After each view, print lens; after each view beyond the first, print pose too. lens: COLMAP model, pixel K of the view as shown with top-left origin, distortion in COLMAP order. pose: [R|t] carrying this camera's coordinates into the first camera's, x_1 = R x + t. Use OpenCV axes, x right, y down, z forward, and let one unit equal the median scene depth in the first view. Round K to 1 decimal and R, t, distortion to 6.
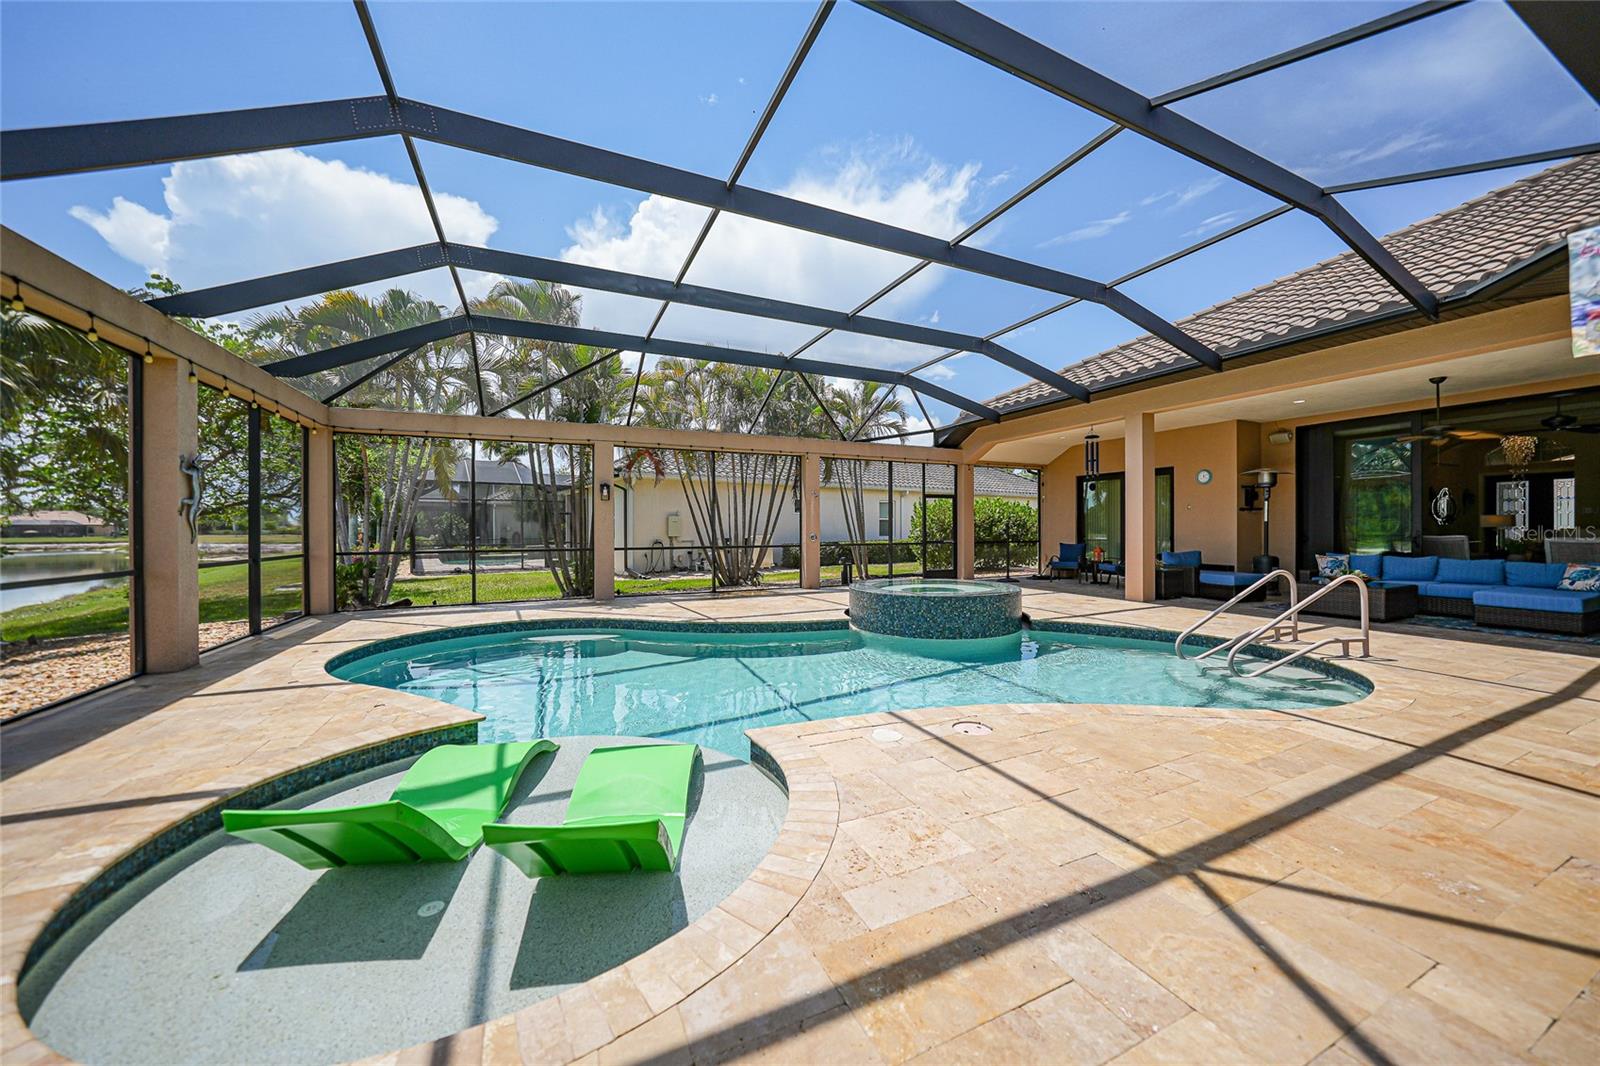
lens RADIAL K [[560.4, 0, 819.2], [0, 560.4, 527.3], [0, 0, 1]] dist [-0.015458, 0.001673]
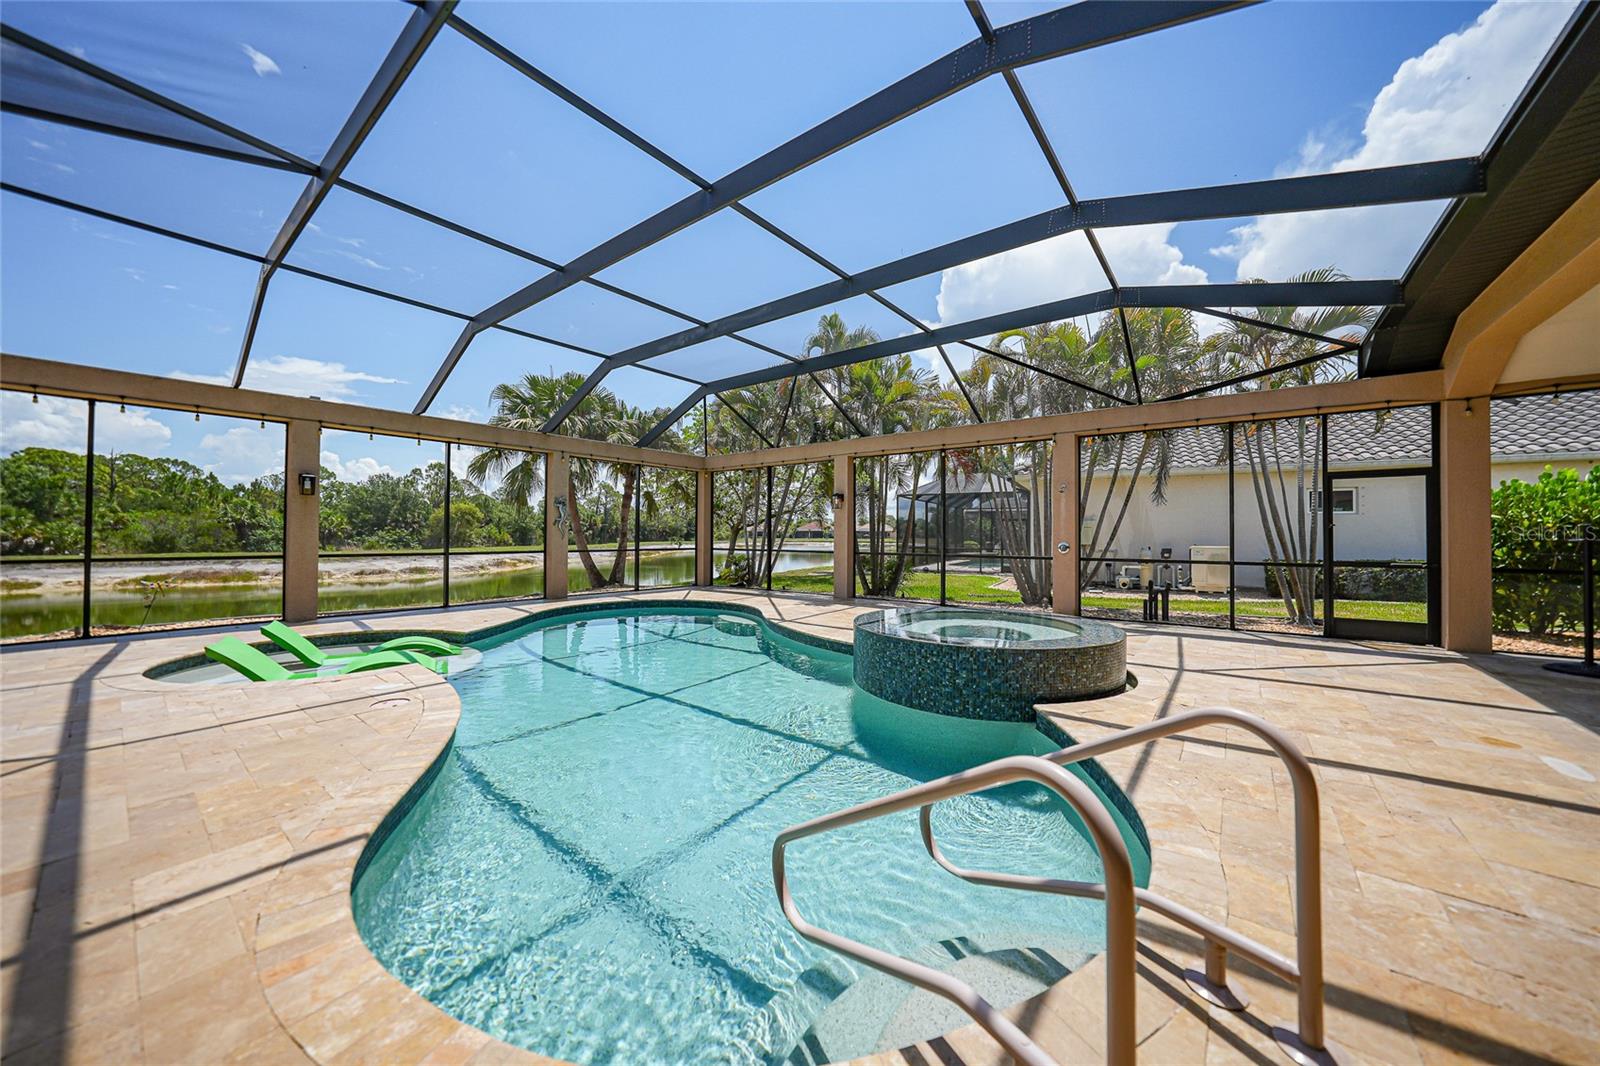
lens RADIAL K [[560.4, 0, 803.2], [0, 560.4, 539.1], [0, 0, 1]] dist [-0.015458, 0.001673]
pose [[0.441133, 0.013191, -0.897345, 0.590031], [-0.006110, 0.999913, 0.011695, -0.000261], [0.897421, 0.000324, 0.441175, 0.441038]]
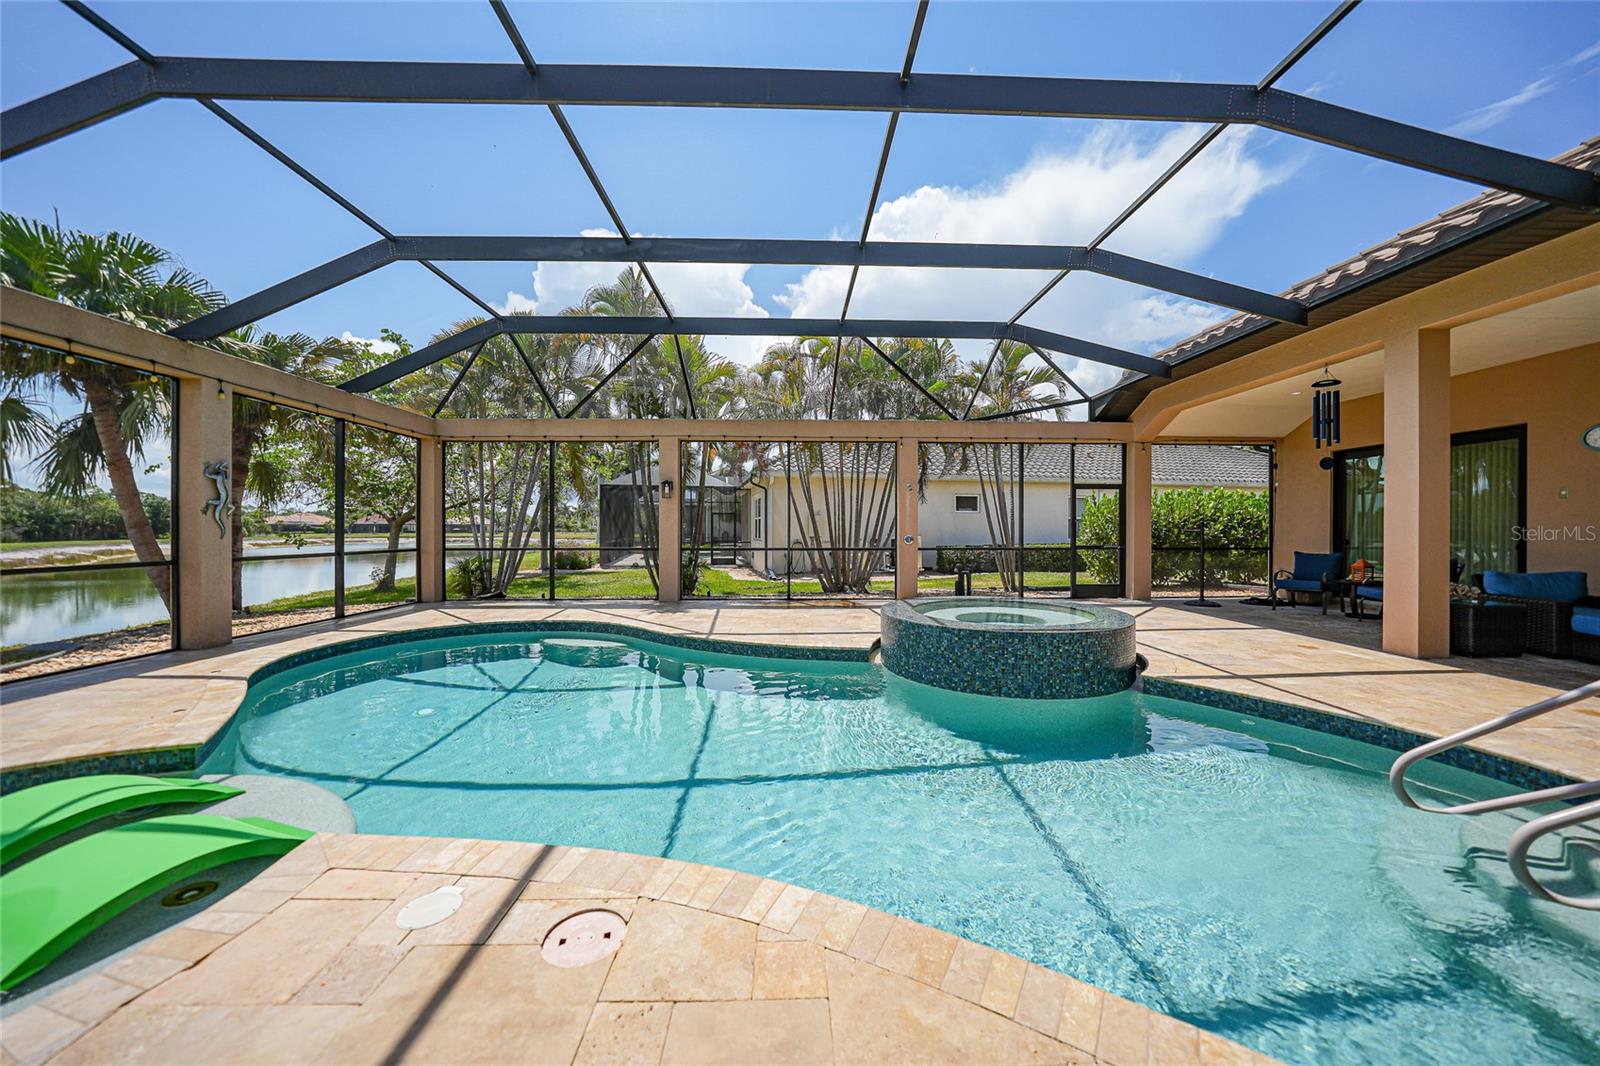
lens RADIAL K [[560.4, 0, 813.3], [0, 560.4, 524.7], [0, 0, 1]] dist [-0.015458, 0.001673]
pose [[0.916744, 0.000985, -0.399475, 0.225876], [-0.003124, 0.999984, -0.004703, 0.000936], [0.399464, 0.005559, 0.916732, 0.220239]]
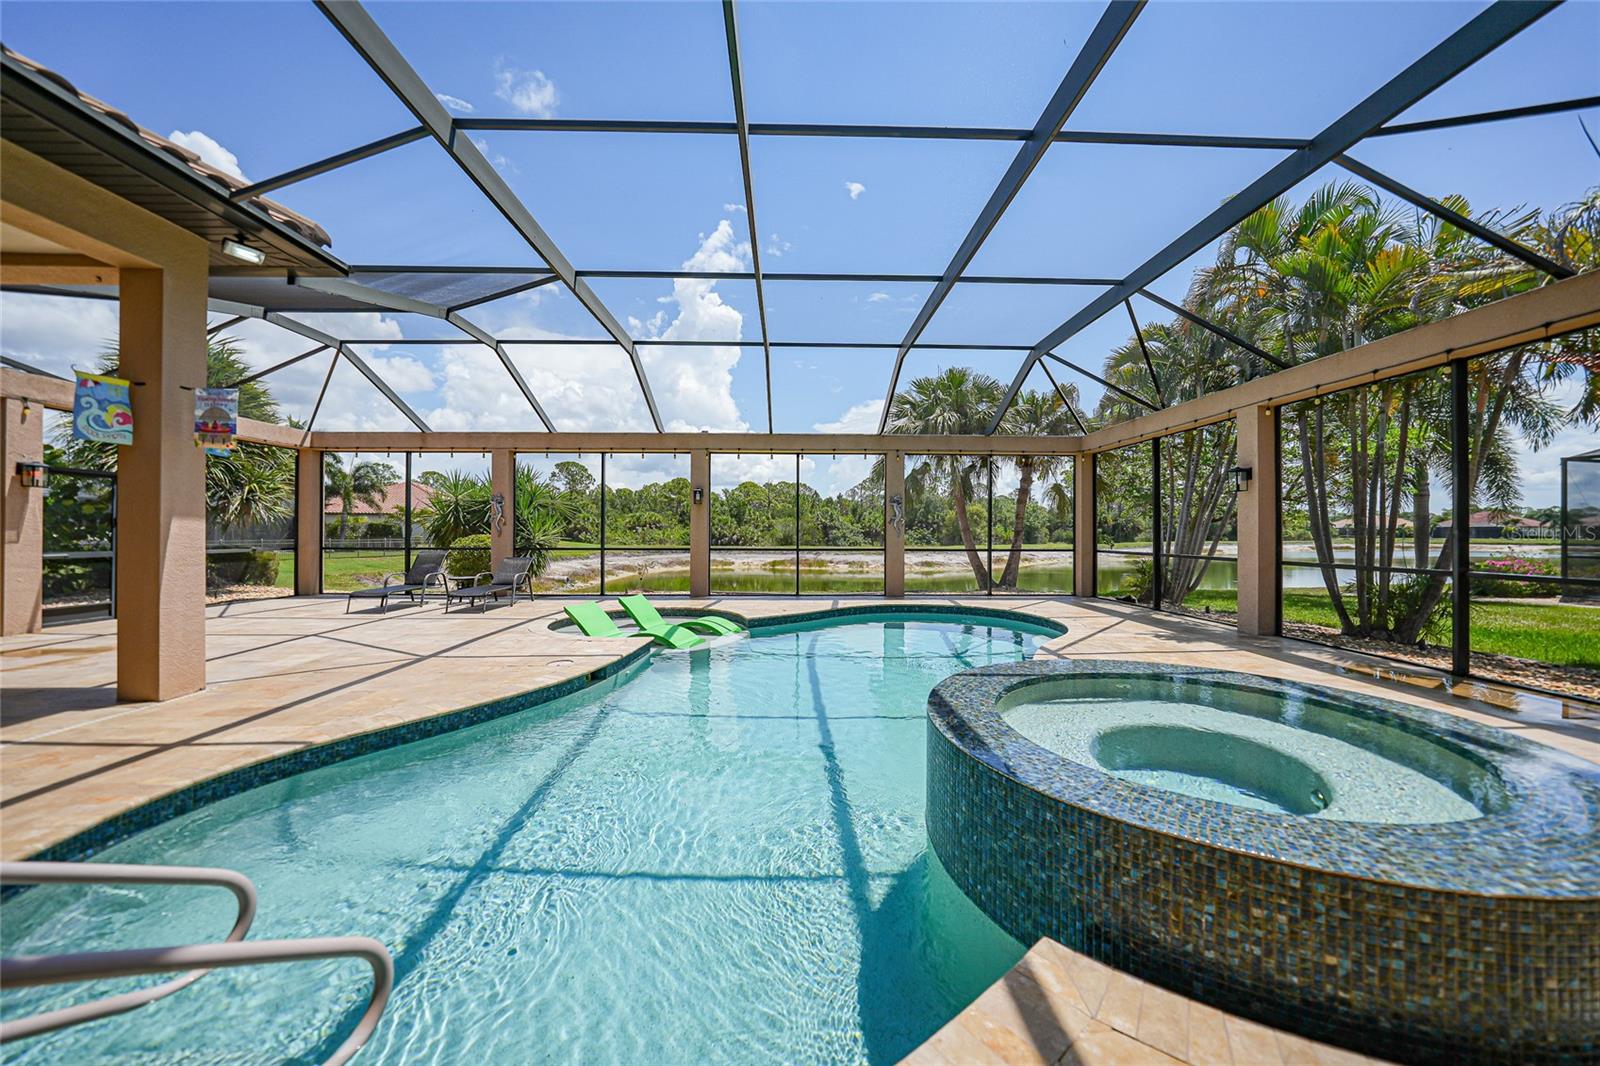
lens RADIAL K [[560.4, 0, 801.7], [0, 560.4, 530.5], [0, 0, 1]] dist [-0.015458, 0.001673]
pose [[-0.402662, 0.001705, -0.915347, 0.466188], [-0.000200, 0.999998, 0.001951, -0.003339], [0.915349, 0.000969, -0.402661, 0.772154]]
